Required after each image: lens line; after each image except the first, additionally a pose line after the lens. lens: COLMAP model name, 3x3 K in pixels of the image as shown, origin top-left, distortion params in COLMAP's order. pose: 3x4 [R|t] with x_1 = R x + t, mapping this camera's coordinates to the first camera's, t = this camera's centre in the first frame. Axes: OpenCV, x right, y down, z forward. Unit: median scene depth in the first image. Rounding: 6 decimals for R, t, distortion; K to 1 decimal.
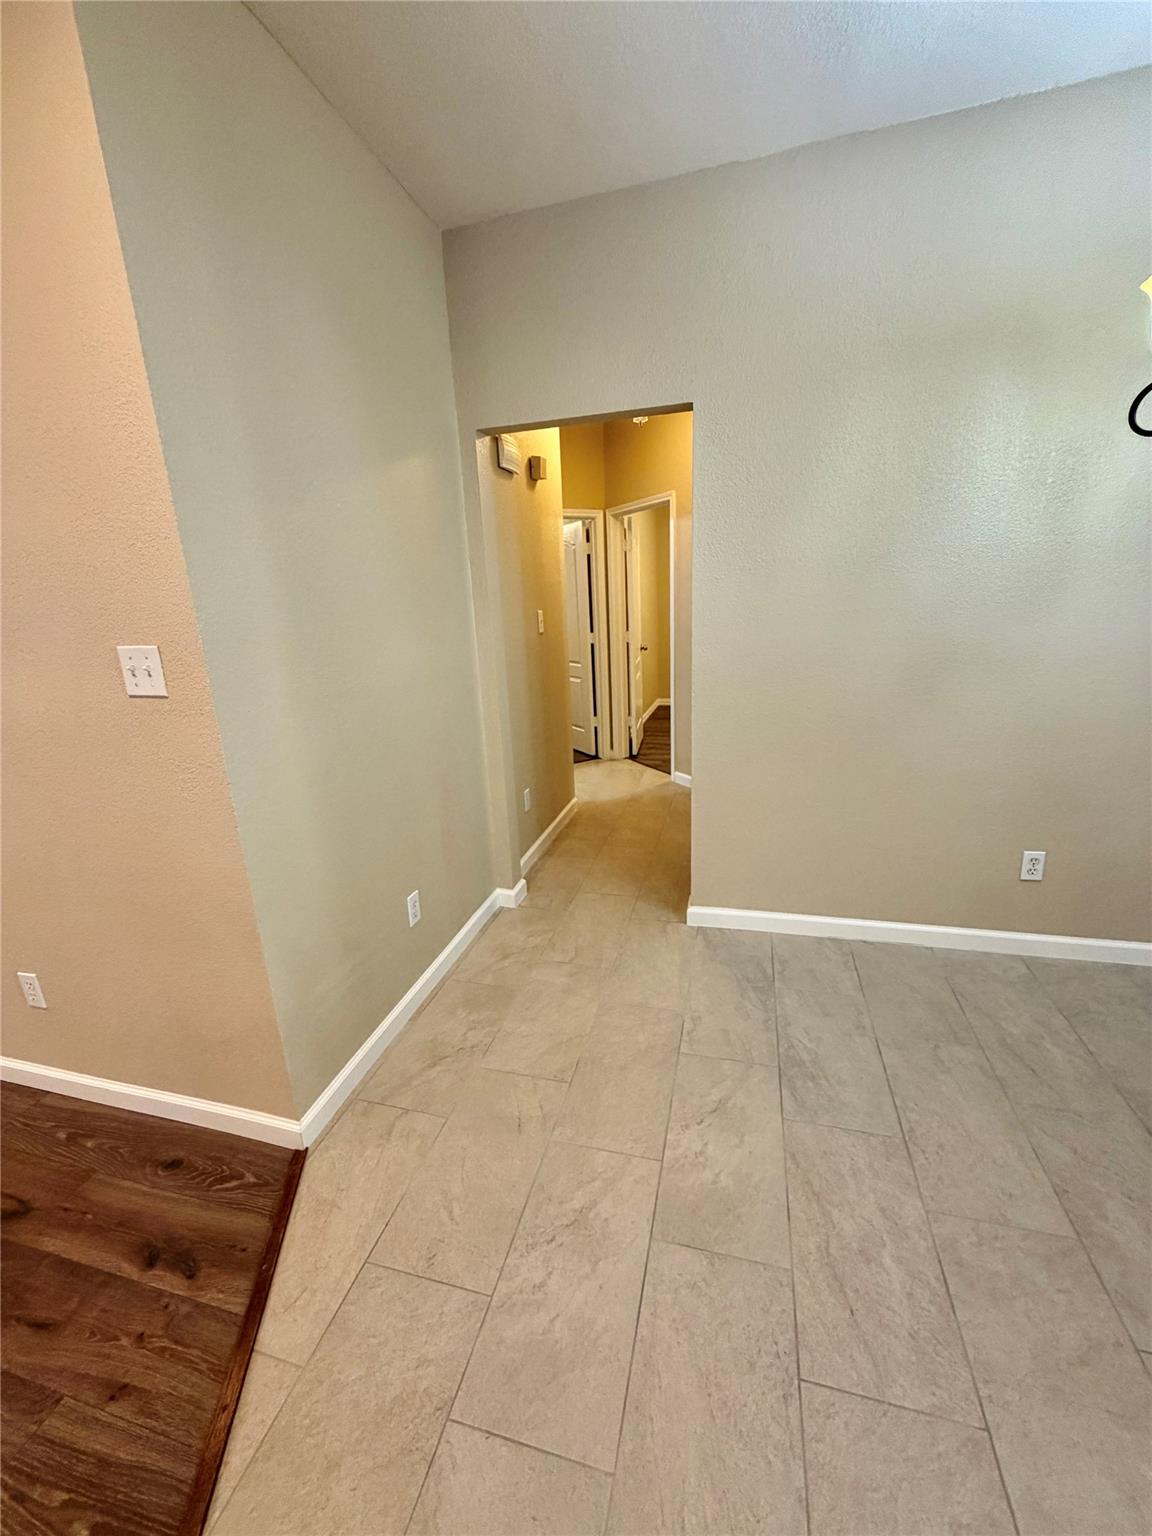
lens RADIAL K [[611.6, 0, 577.0], [0, 611.6, 764.8], [0, 0, 1]] dist [0.000078, -0.000357]
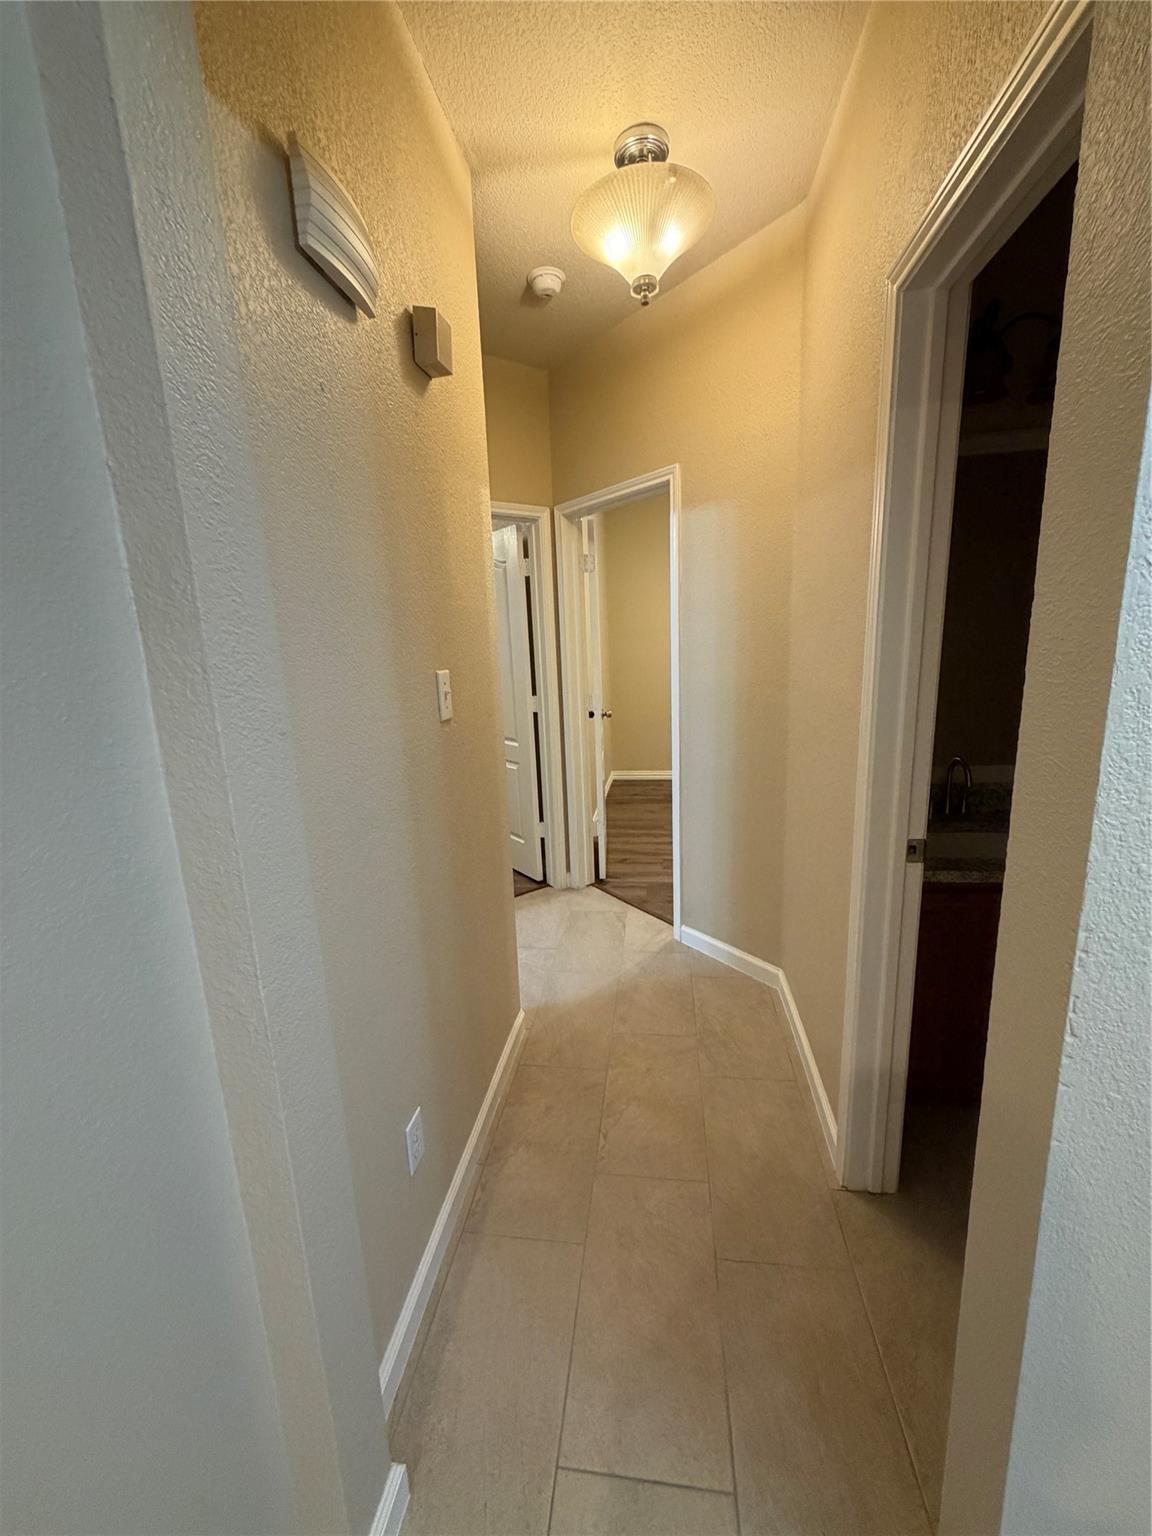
lens RADIAL K [[611.6, 0, 577.0], [0, 611.6, 764.8], [0, 0, 1]] dist [0.000078, -0.000357]
pose [[0.991908, -0.020103, 0.125353, -0.014326], [0.028777, 0.997286, -0.067770, -0.103953], [-0.123651, 0.070829, 0.989795, 0.380884]]
